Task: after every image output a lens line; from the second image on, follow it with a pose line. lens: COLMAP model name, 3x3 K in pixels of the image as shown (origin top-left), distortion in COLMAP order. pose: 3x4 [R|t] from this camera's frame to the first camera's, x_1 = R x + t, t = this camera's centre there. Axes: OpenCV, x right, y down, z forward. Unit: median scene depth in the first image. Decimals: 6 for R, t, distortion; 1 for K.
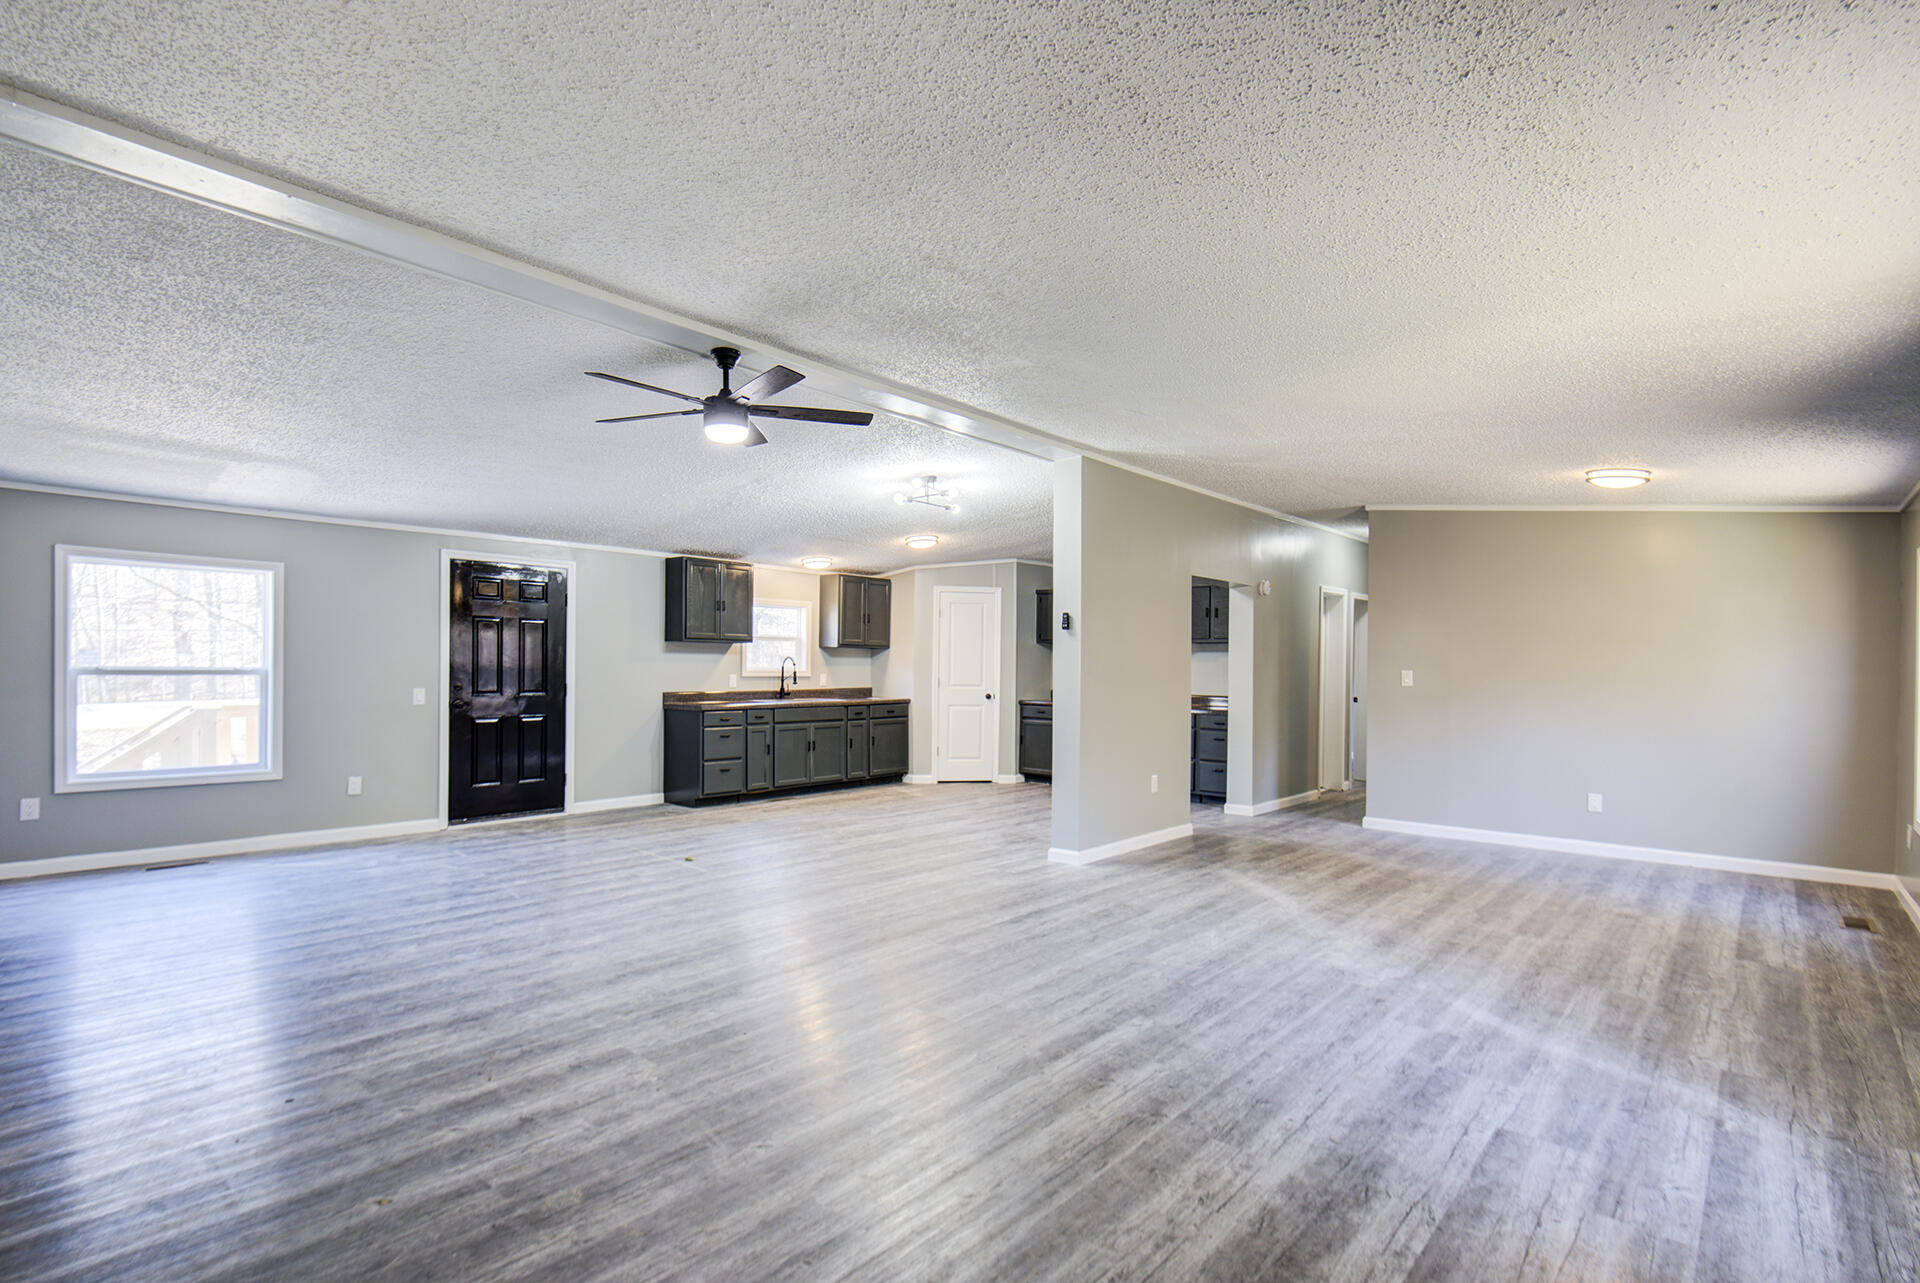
lens RADIAL K [[923.1, 0, 957.7], [0, 923.1, 646.0], [0, 0, 1]] dist [0.003081, -0.004745]
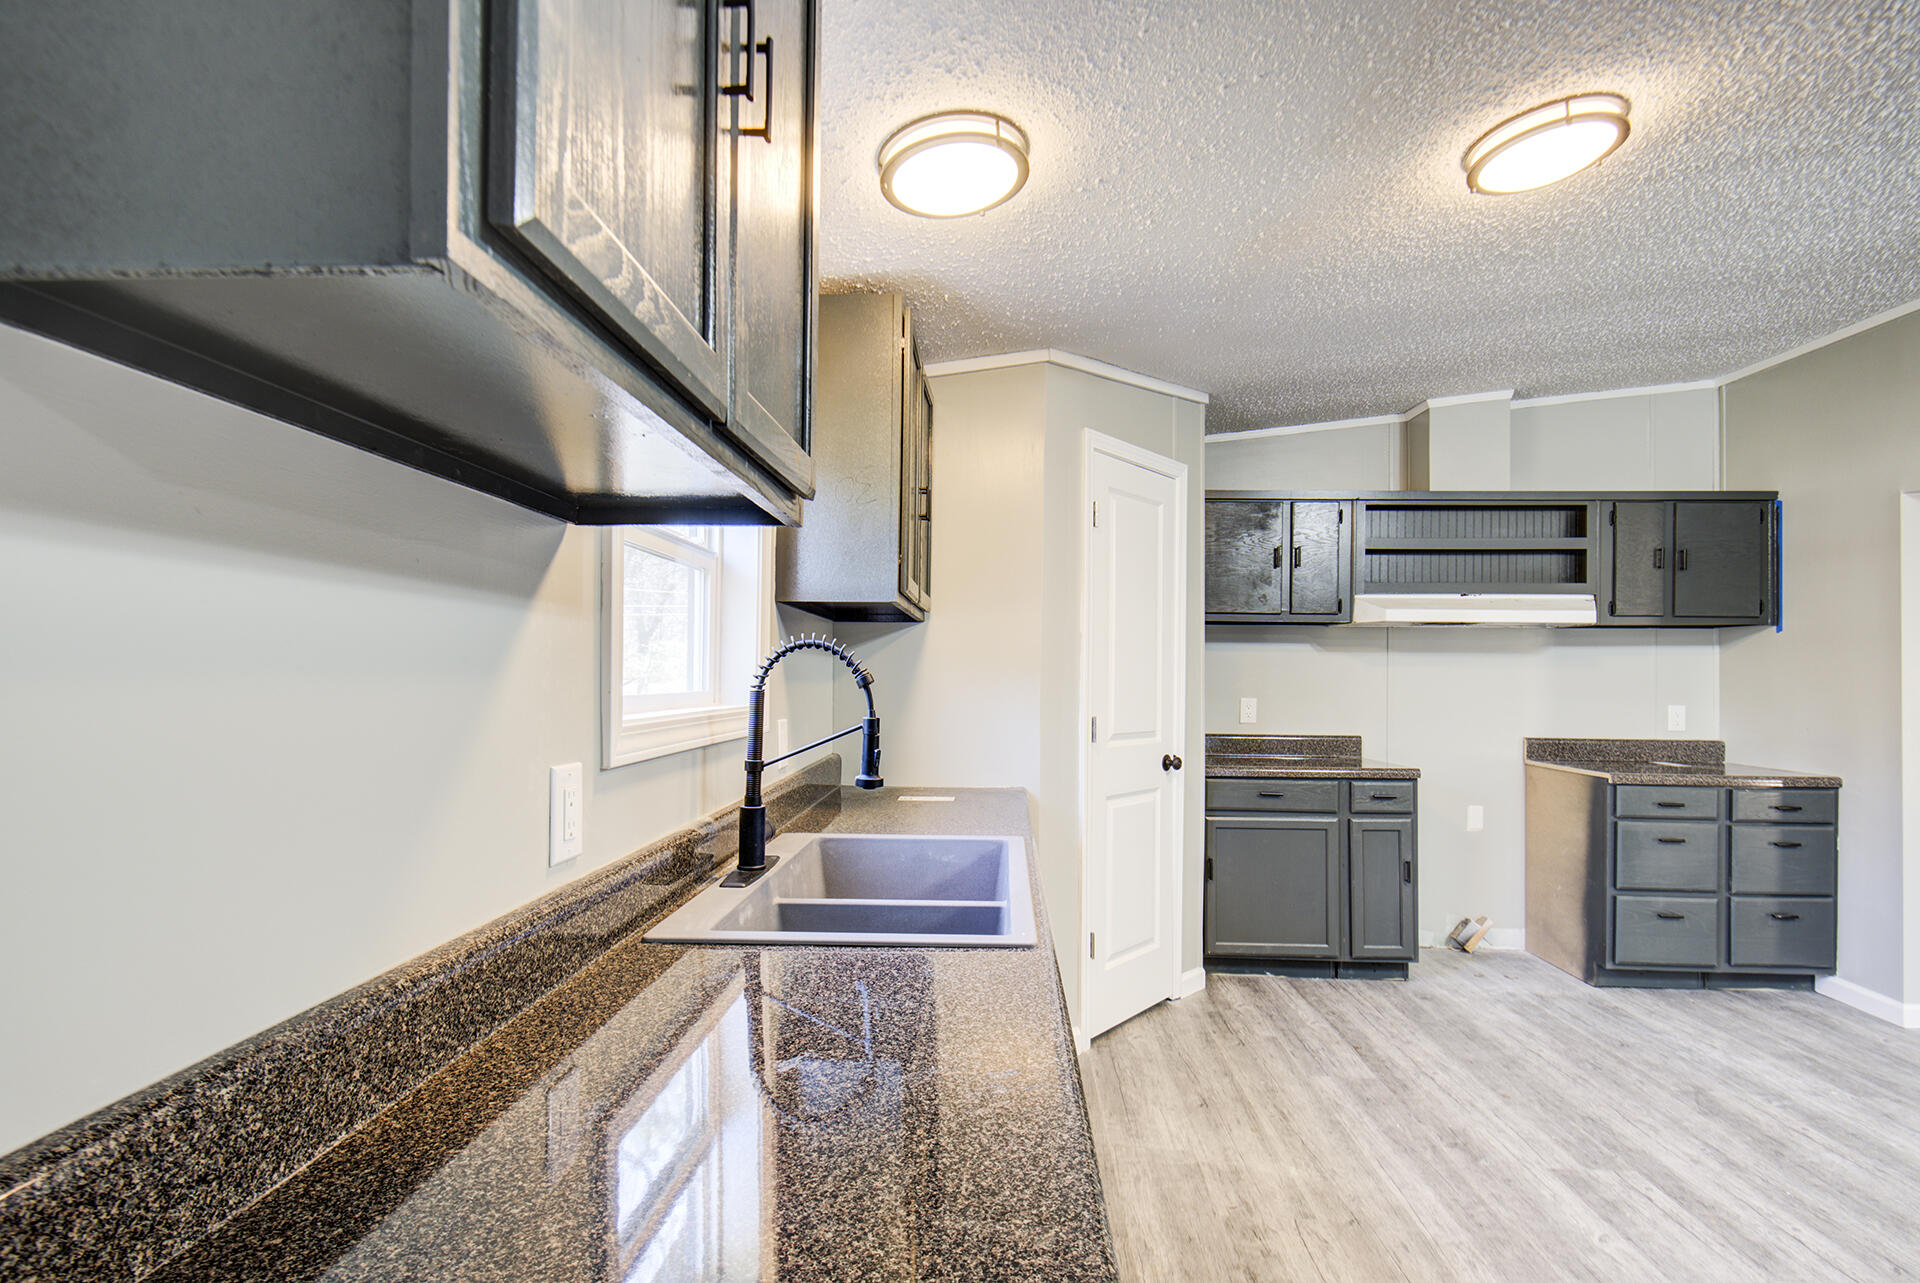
lens RADIAL K [[923.1, 0, 953.7], [0, 923.1, 648.1], [0, 0, 1]] dist [0.003081, -0.004745]
pose [[0.783403, 0.011697, 0.621404, -0.507607], [-0.009151, 0.999932, -0.007285, 0.026514], [-0.621446, 0.000021, 0.783457, 1.542774]]
